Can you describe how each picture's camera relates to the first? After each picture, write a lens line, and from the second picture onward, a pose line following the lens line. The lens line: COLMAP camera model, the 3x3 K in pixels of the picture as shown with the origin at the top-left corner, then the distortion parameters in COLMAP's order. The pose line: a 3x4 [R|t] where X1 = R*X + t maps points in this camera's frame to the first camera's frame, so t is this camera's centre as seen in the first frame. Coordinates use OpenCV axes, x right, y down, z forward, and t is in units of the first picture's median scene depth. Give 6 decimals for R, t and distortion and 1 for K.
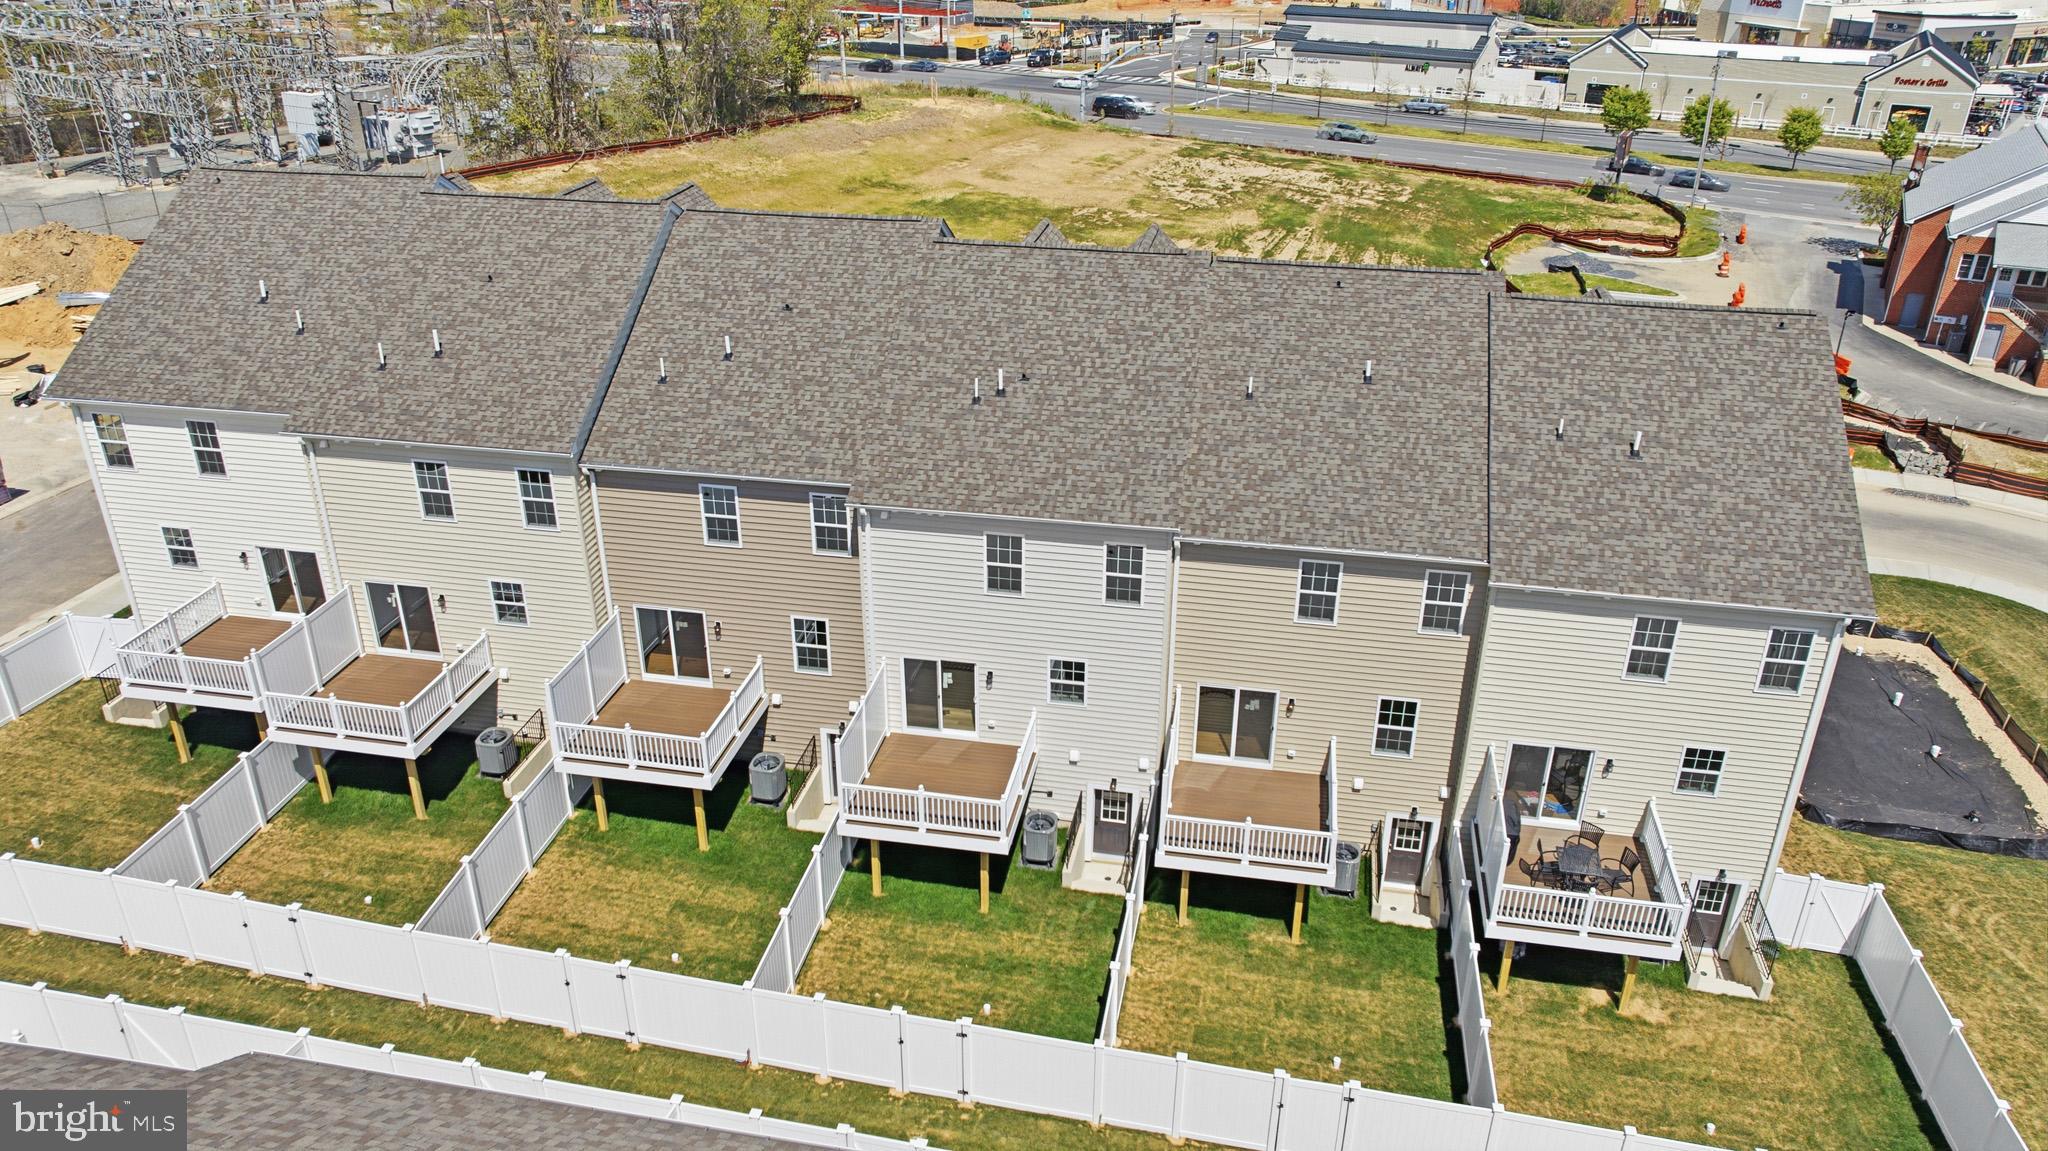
lens RADIAL K [[1395.7, 0, 1024.0], [0, 1395.7, 575.5], [0, 0, 1]] dist [0.000675, 0.000031]
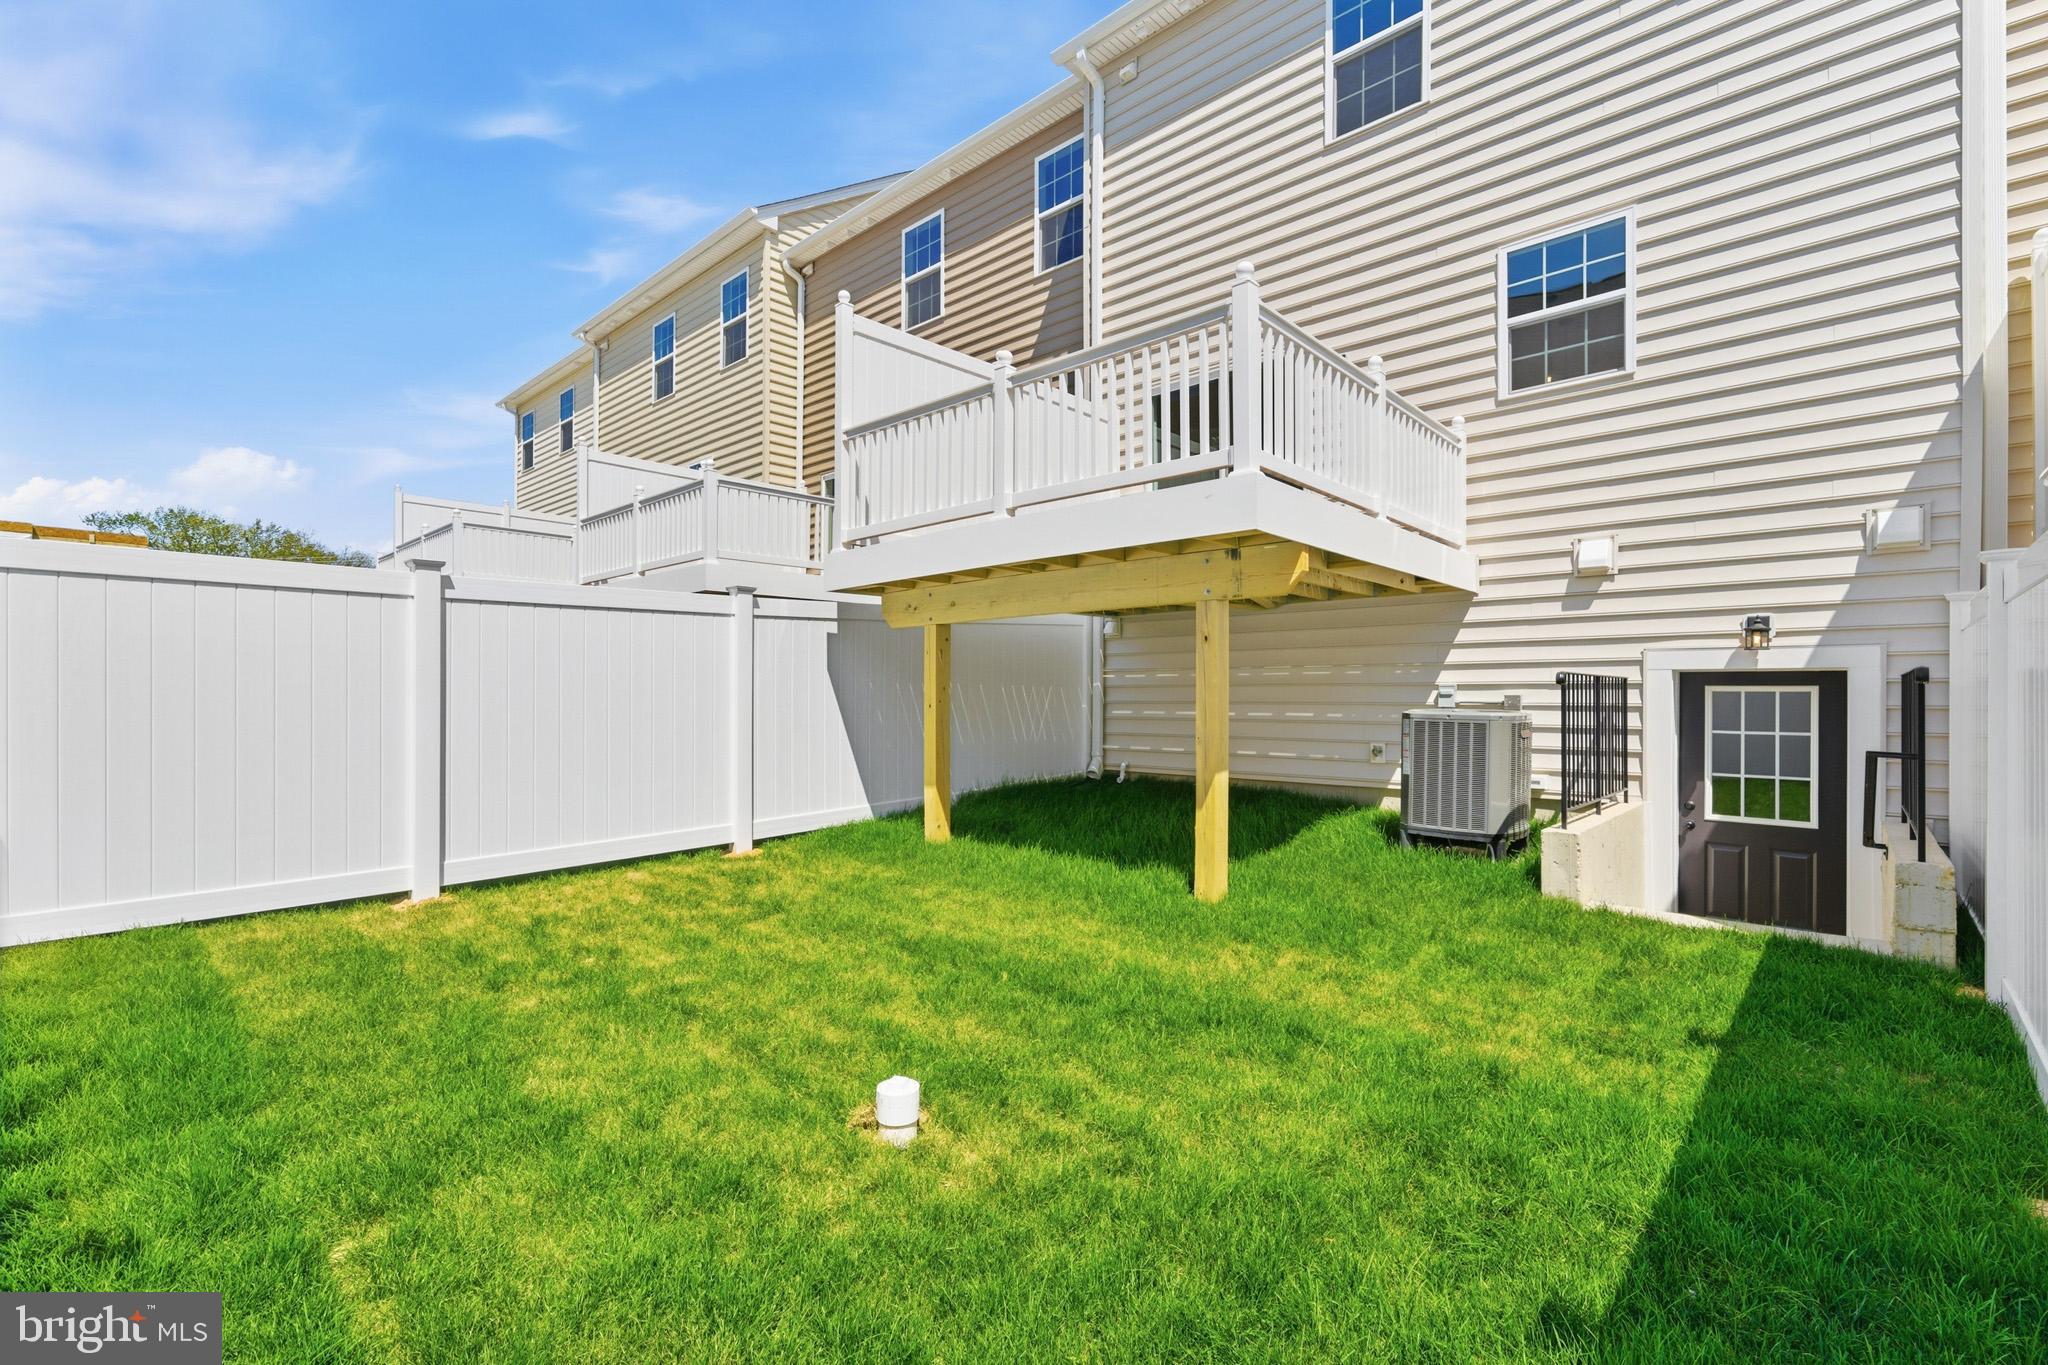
lens RADIAL K [[887.6, 0, 1040.7], [0, 887.6, 687.5], [0, 0, 1]] dist [-0.000178, 0.000293]
pose [[0.859523, -0.003188, -0.511087, 0.033220], [-0.230206, 0.890386, -0.392705, 0.286717], [0.456317, 0.455195, 0.764574, 0.861290]]
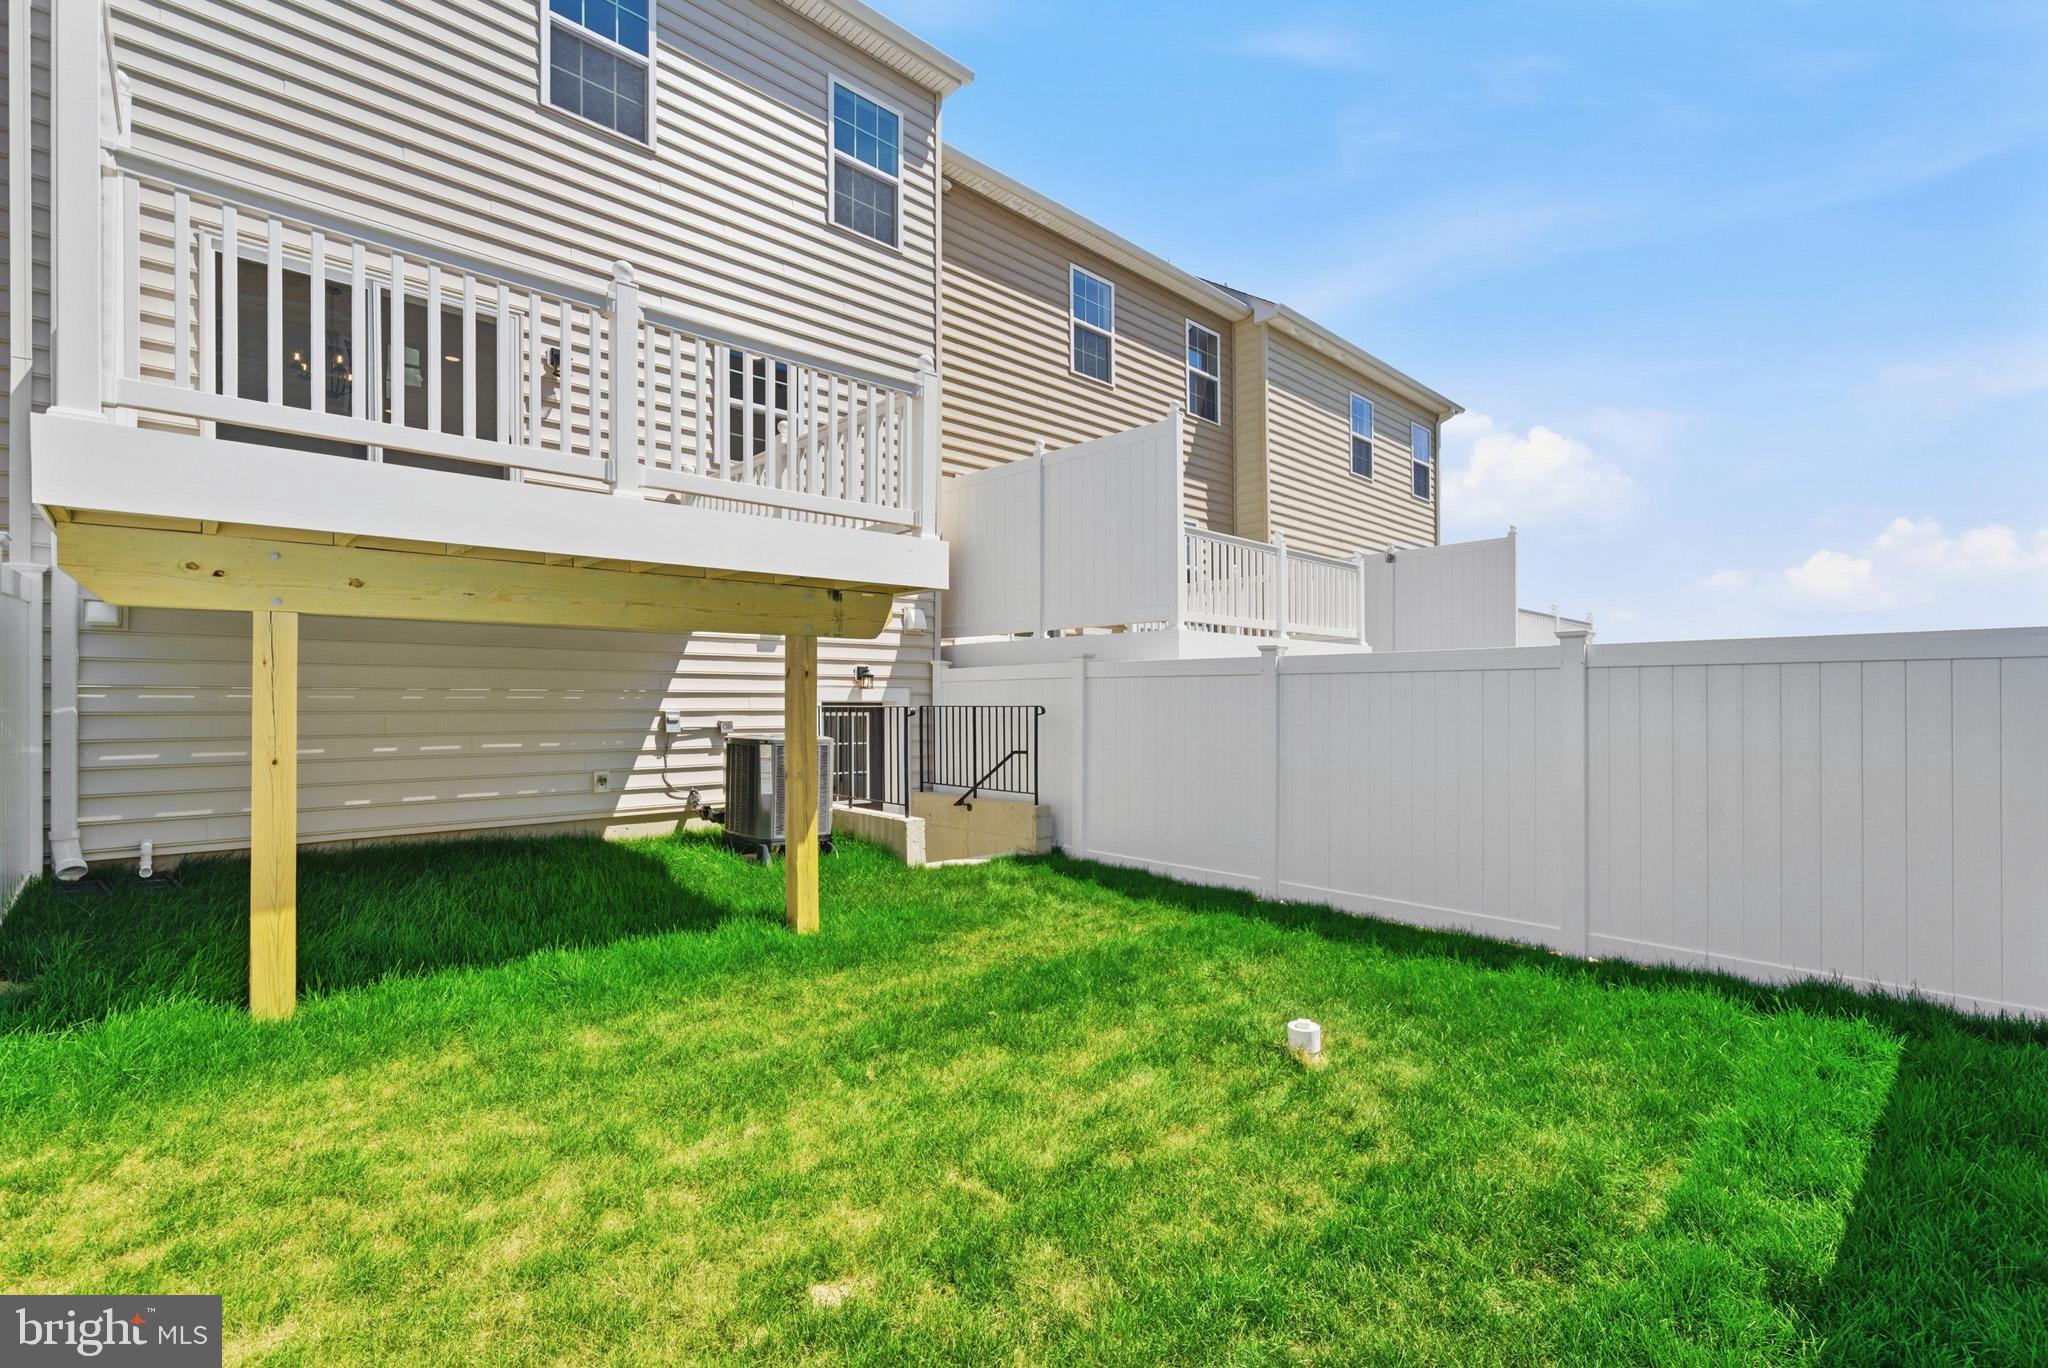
lens RADIAL K [[887.6, 0, 1040.7], [0, 887.6, 689.0], [0, 0, 1]] dist [-0.000178, 0.000293]
pose [[0.574380, 0.014324, 0.818463, -0.146369], [0.372190, 0.885952, -0.276701, 0.270421], [-0.729083, 0.463556, 0.503542, 0.886415]]
